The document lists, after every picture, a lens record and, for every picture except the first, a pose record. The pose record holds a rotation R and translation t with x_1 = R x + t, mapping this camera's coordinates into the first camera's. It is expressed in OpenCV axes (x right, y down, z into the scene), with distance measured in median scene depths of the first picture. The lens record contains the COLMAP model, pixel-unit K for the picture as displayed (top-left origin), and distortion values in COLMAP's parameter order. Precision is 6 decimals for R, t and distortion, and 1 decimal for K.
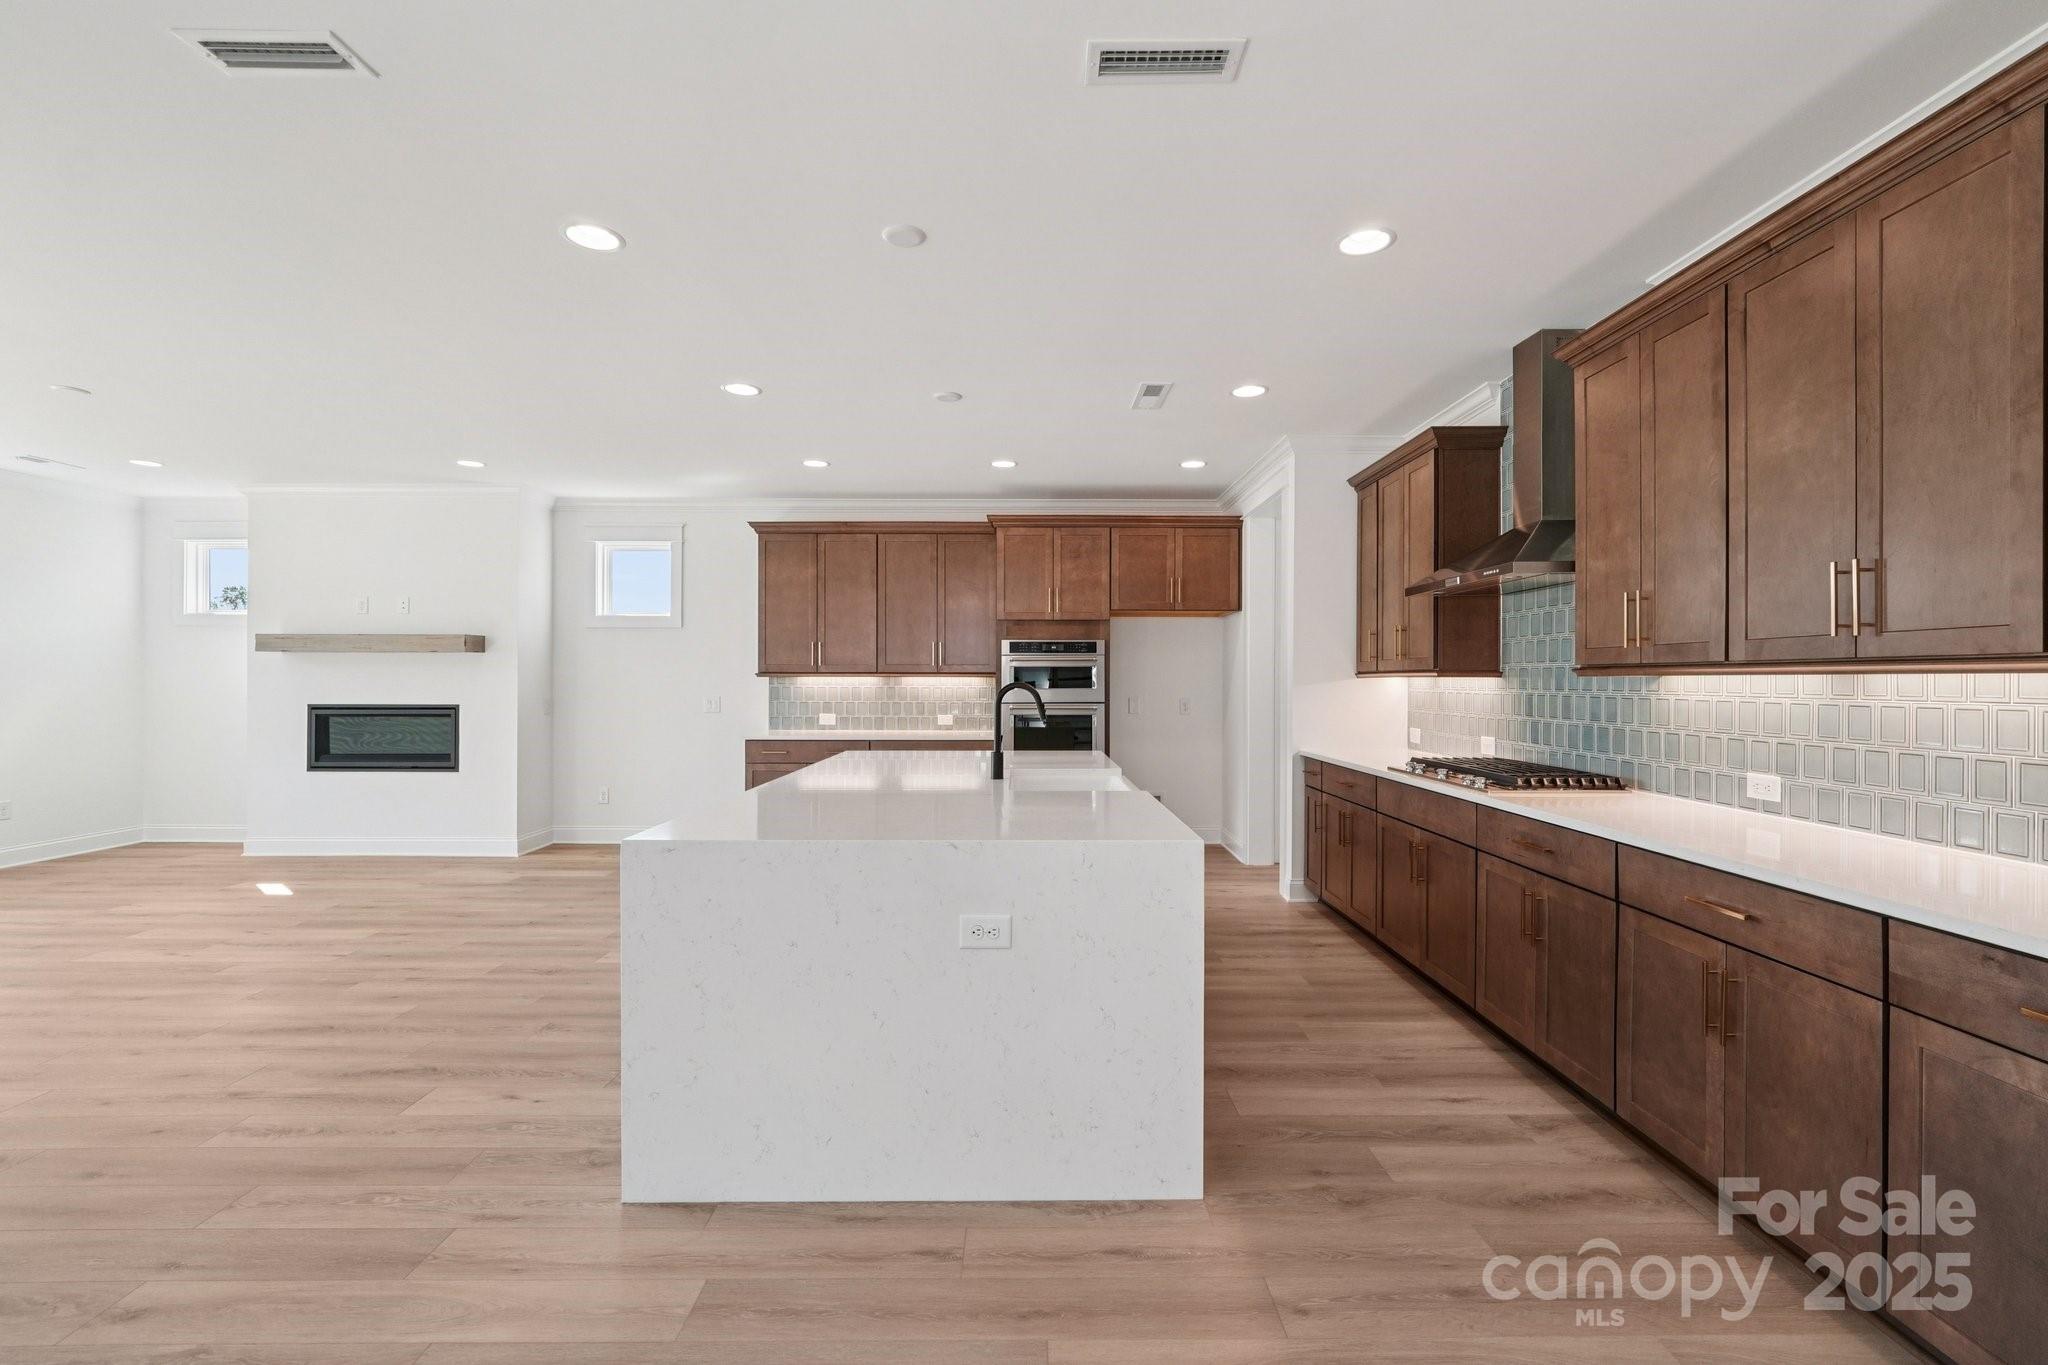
lens RADIAL K [[880.3, 0, 1036.1], [0, 880.3, 680.4], [0, 0, 1]] dist [-0.014169, 0.005257]
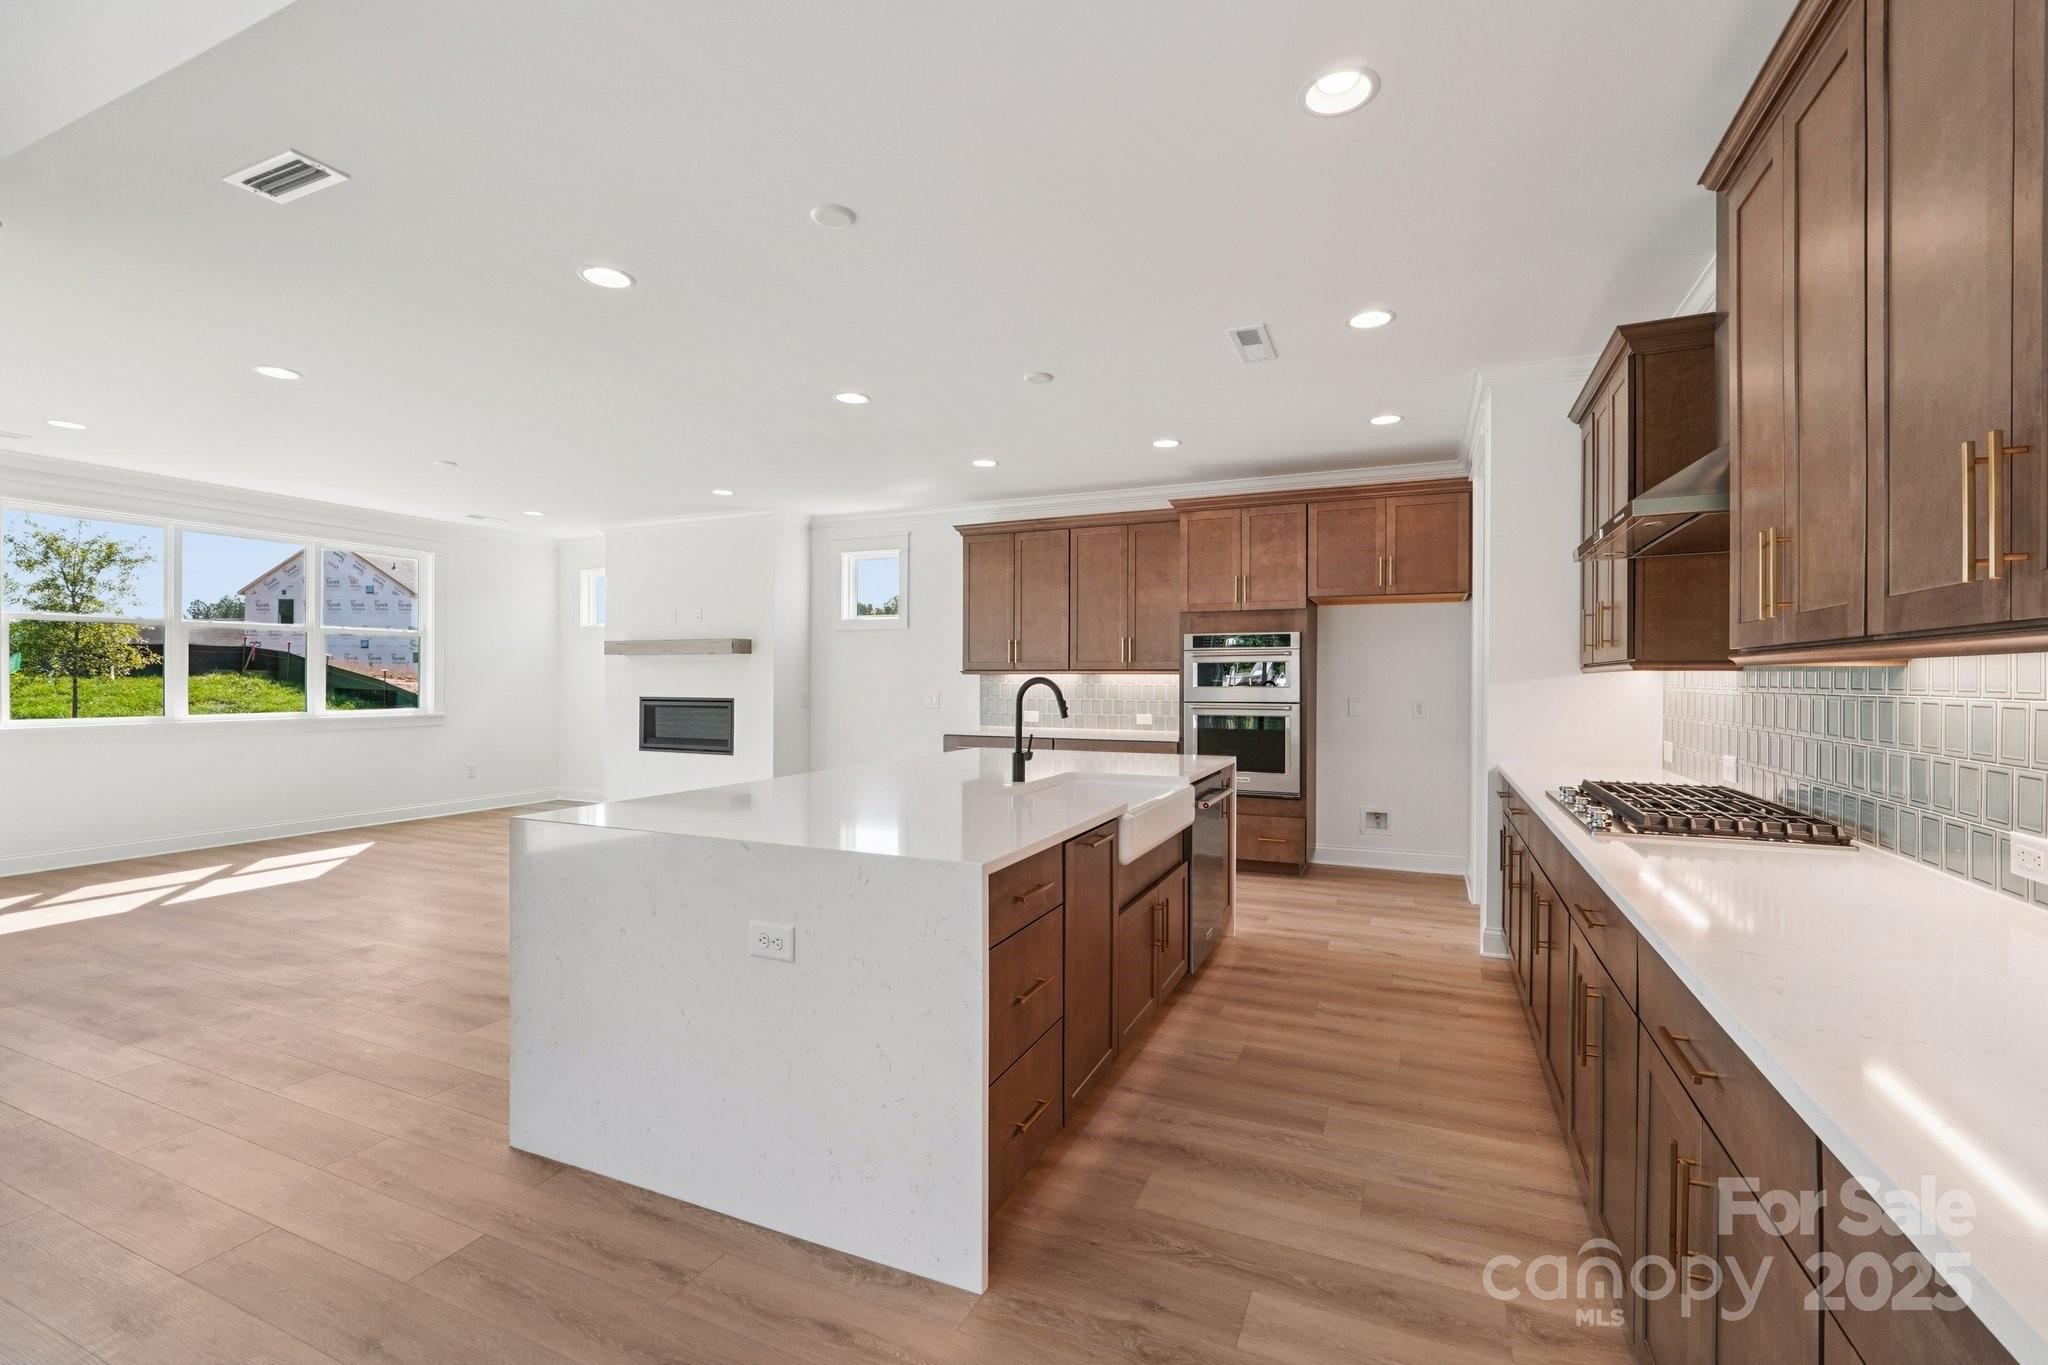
lens RADIAL K [[880.3, 0, 1036.1], [0, 880.3, 680.4], [0, 0, 1]] dist [-0.014169, 0.005257]
pose [[0.911706, 0.001390, -0.410841, 0.209967], [-0.001542, 0.999999, -0.000038, 0.003255], [0.410841, 0.000669, 0.911707, 0.095949]]
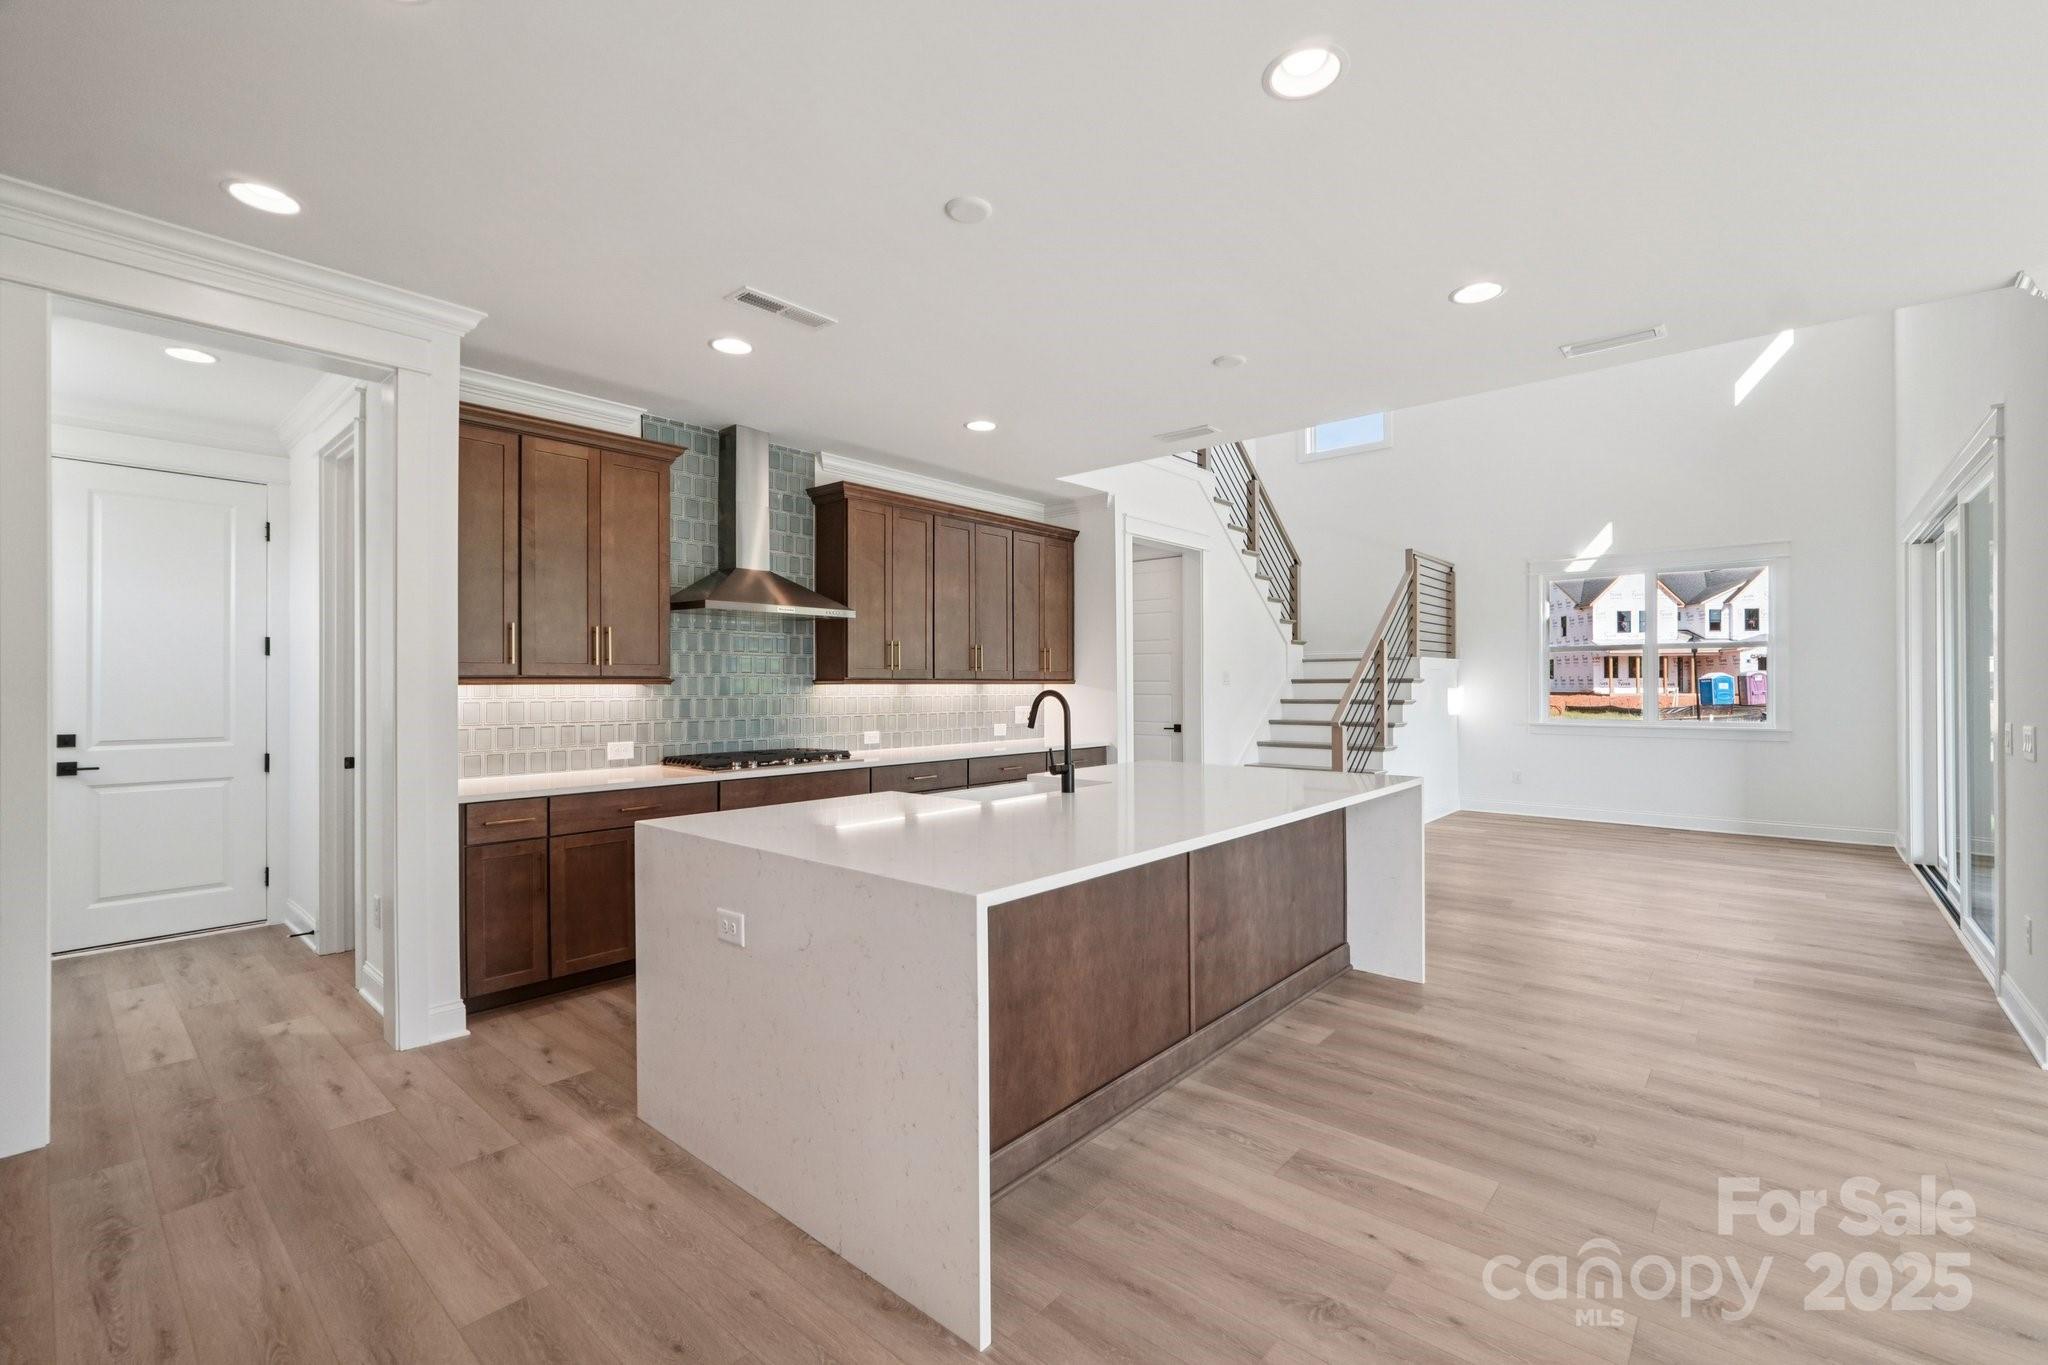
lens RADIAL K [[880.3, 0, 1036.1], [0, 880.3, 680.4], [0, 0, 1]] dist [-0.014169, 0.005257]
pose [[-0.750915, 0.004140, 0.660386, -0.378623], [0.001728, 0.999989, -0.004304, -0.002425], [-0.660397, -0.002090, -0.750914, 1.023833]]
